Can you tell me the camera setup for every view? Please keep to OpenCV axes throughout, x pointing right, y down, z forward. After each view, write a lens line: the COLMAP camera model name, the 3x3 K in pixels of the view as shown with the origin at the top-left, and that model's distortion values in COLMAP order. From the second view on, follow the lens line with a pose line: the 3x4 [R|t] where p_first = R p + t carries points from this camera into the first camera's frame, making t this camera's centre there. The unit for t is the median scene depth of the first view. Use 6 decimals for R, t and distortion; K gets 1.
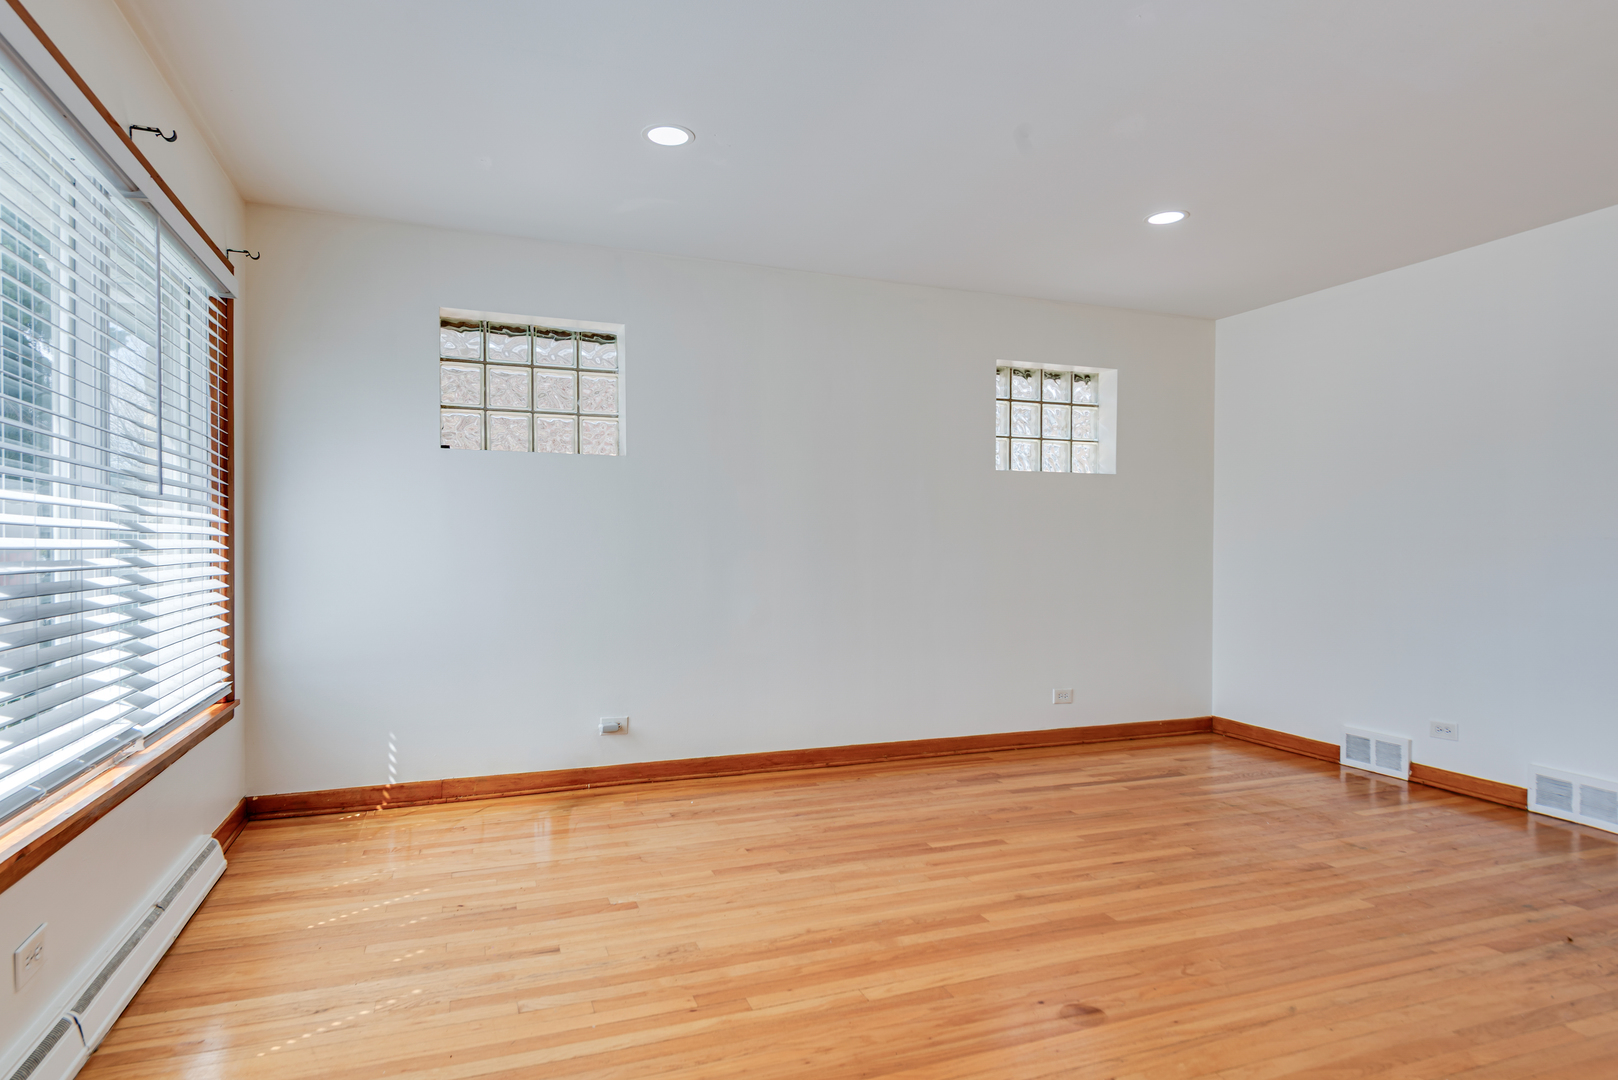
lens RADIAL K [[876.7, 0, 808.4], [0, 876.7, 539.6], [0, 0, 1]] dist [0.017278, 0.001577]
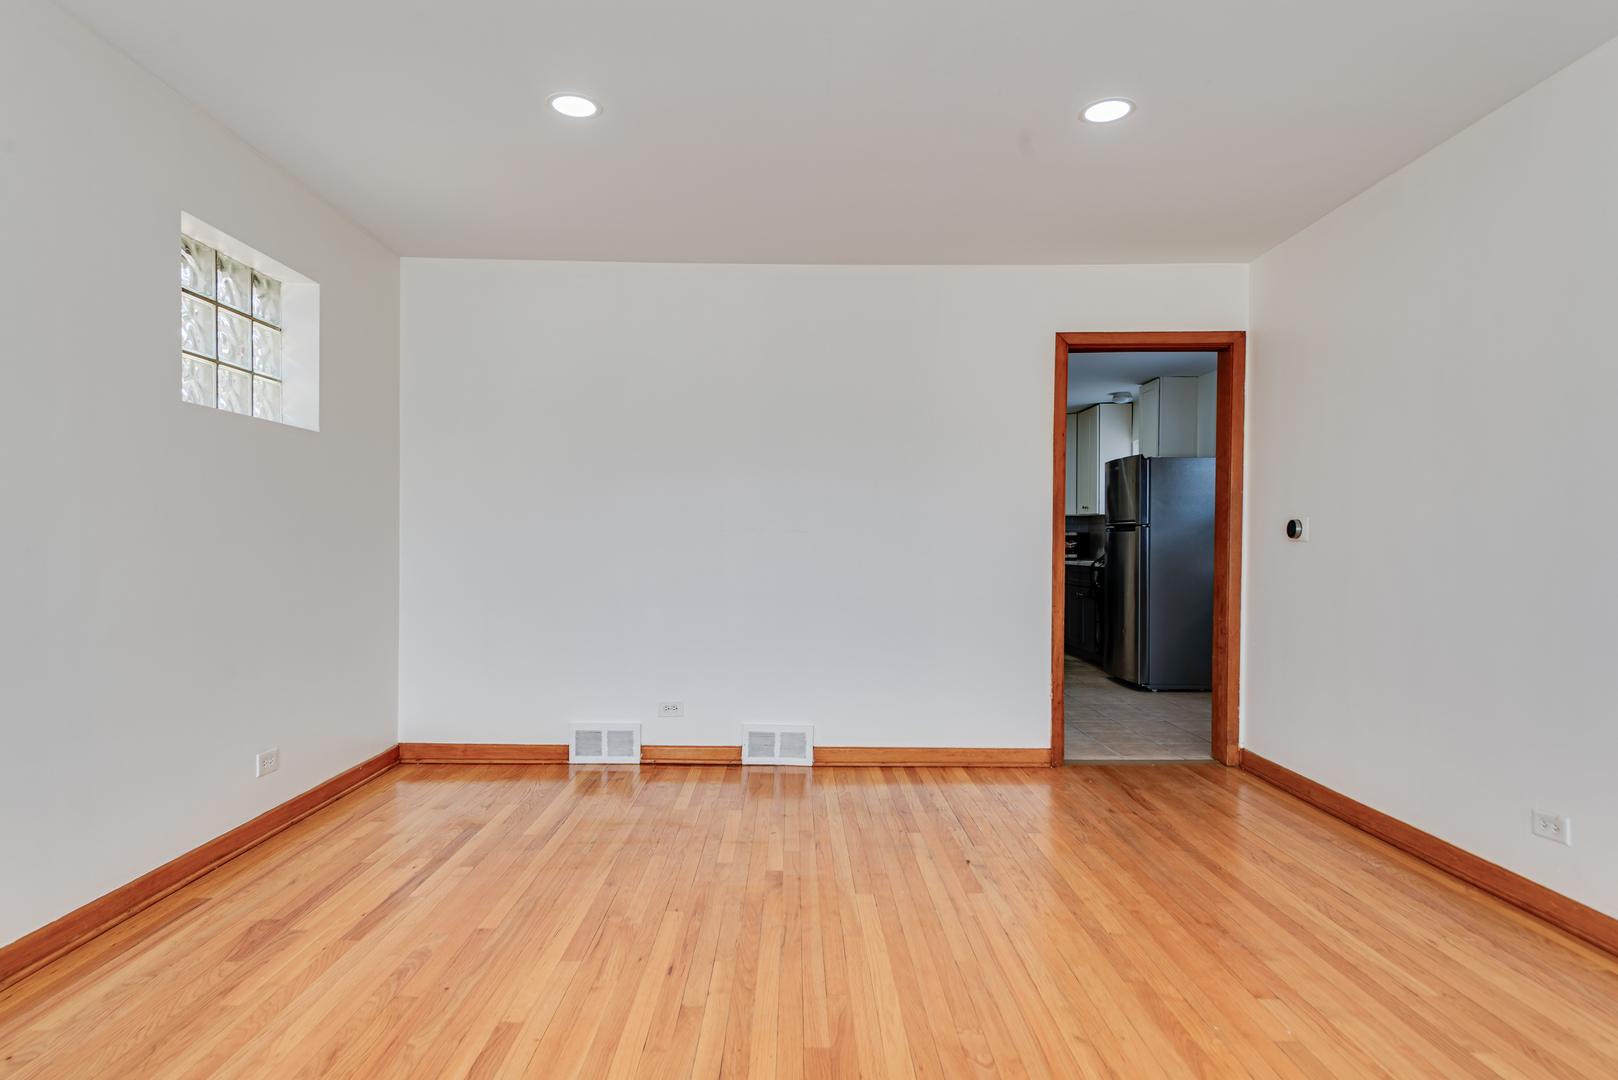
lens RADIAL K [[876.7, 0, 803.5], [0, 876.7, 551.4], [0, 0, 1]] dist [0.017278, 0.001577]
pose [[0.368857, -0.012163, 0.929407, -0.214294], [-0.016358, 0.999675, 0.019575, 0.001793], [-0.929342, -0.022423, 0.368538, 0.480073]]
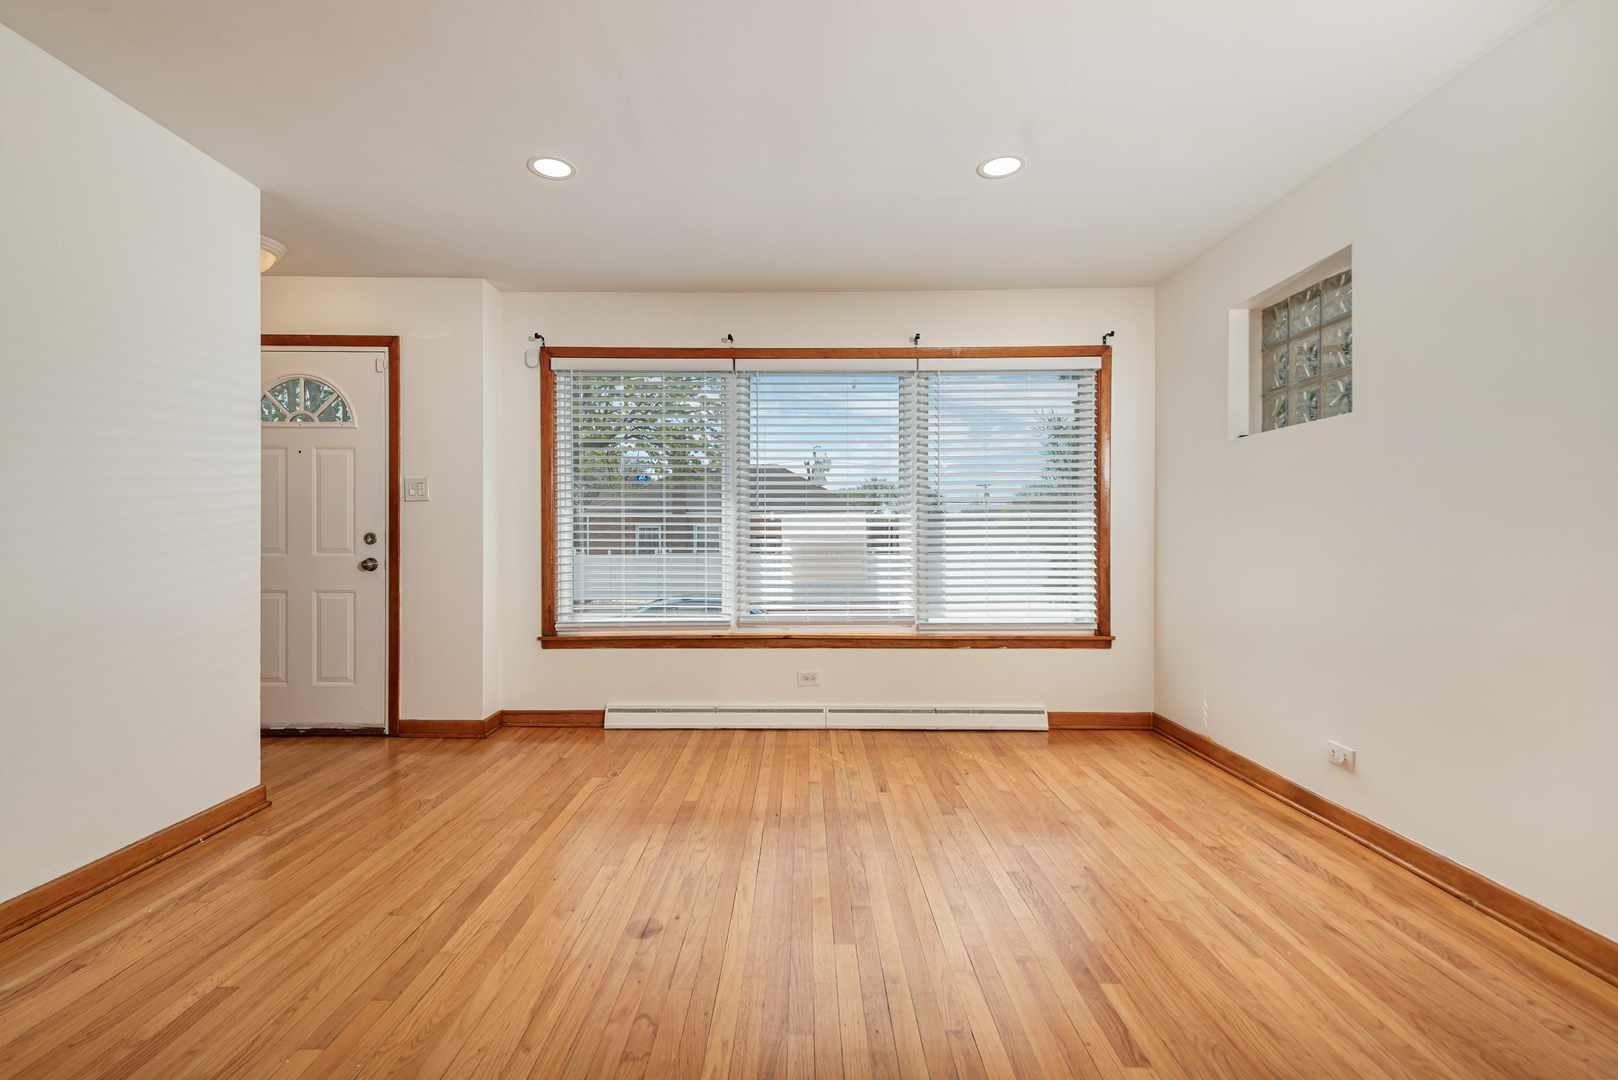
lens RADIAL K [[757.4, 0, 814.9], [0, 757.4, 543.1], [0, 0, 1]] dist [0.010707, -0.000404]
pose [[-0.360870, -0.003414, -0.932610, 0.598742], [0.009683, 0.999926, -0.007408, 0.018070], [0.932566, -0.011704, -0.360810, 0.807553]]
